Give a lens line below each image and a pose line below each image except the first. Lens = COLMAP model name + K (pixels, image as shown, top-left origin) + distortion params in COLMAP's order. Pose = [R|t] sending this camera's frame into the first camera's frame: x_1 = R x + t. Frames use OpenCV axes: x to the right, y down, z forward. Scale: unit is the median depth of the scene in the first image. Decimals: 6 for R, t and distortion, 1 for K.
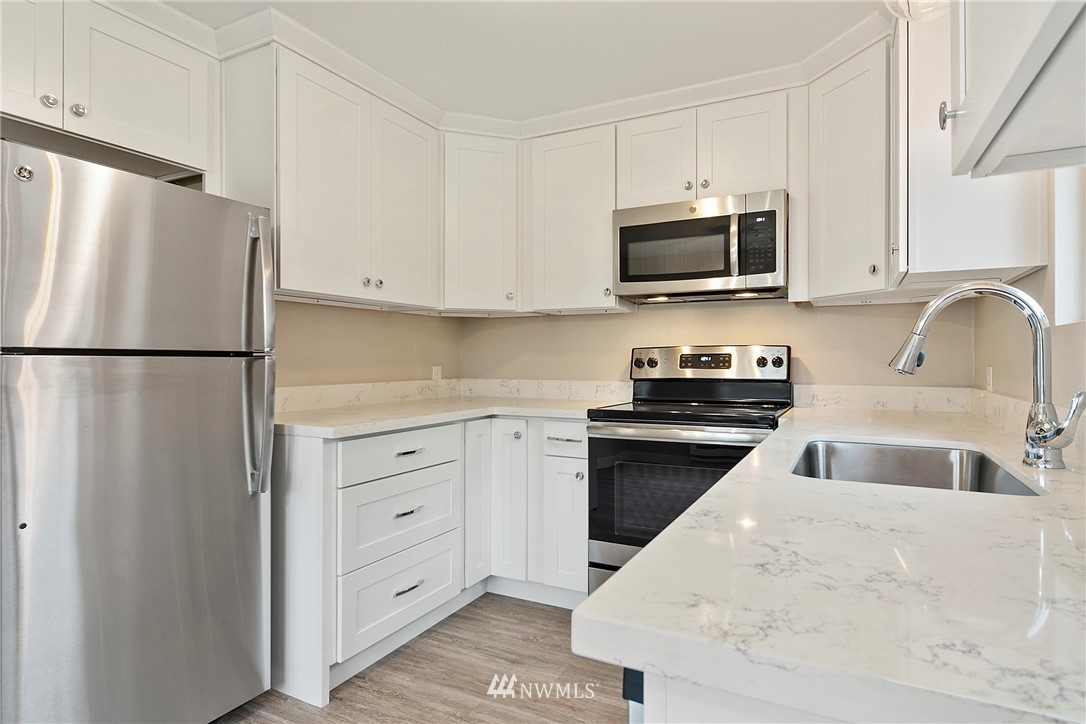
lens RADIAL K [[618.0, 0, 543.0], [0, 618.0, 362.0], [0, 0, 1]] dist [0.001079, 0.000189]
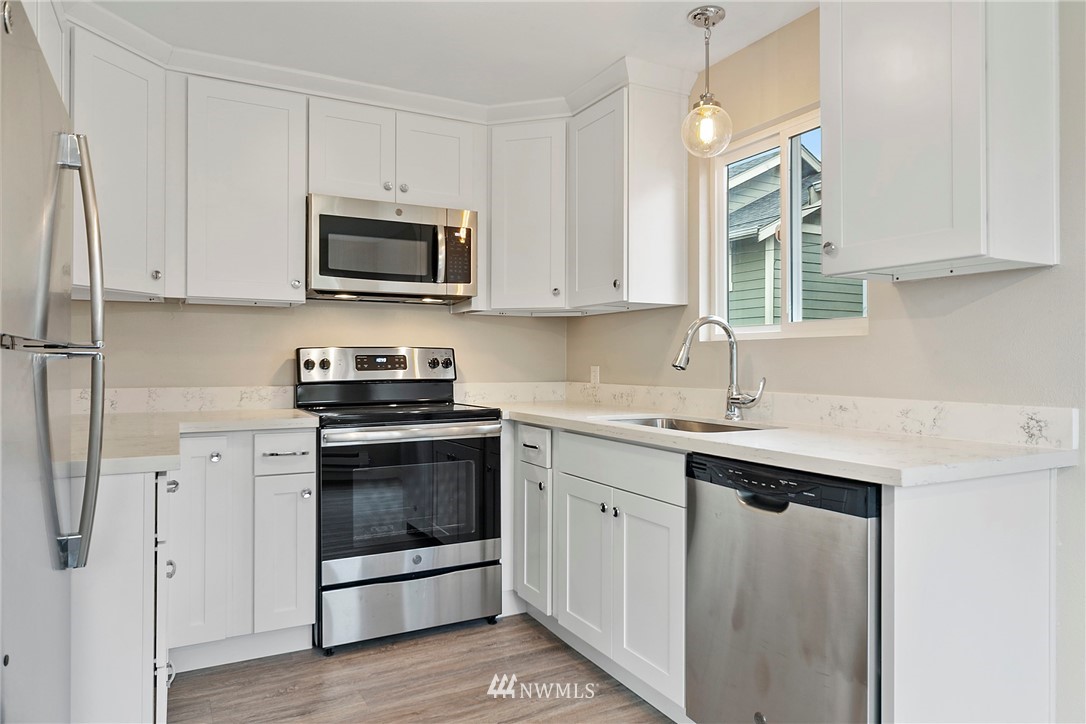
lens RADIAL K [[759.8, 0, 543.0], [0, 759.8, 362.0], [0, 0, 1]] dist [0.000821, 0.001608]
pose [[0.529435, -0.000092, 0.848351, -0.658985], [0.002906, 0.999994, -0.001705, 0.000788], [-0.848346, 0.003368, 0.529432, 0.137193]]
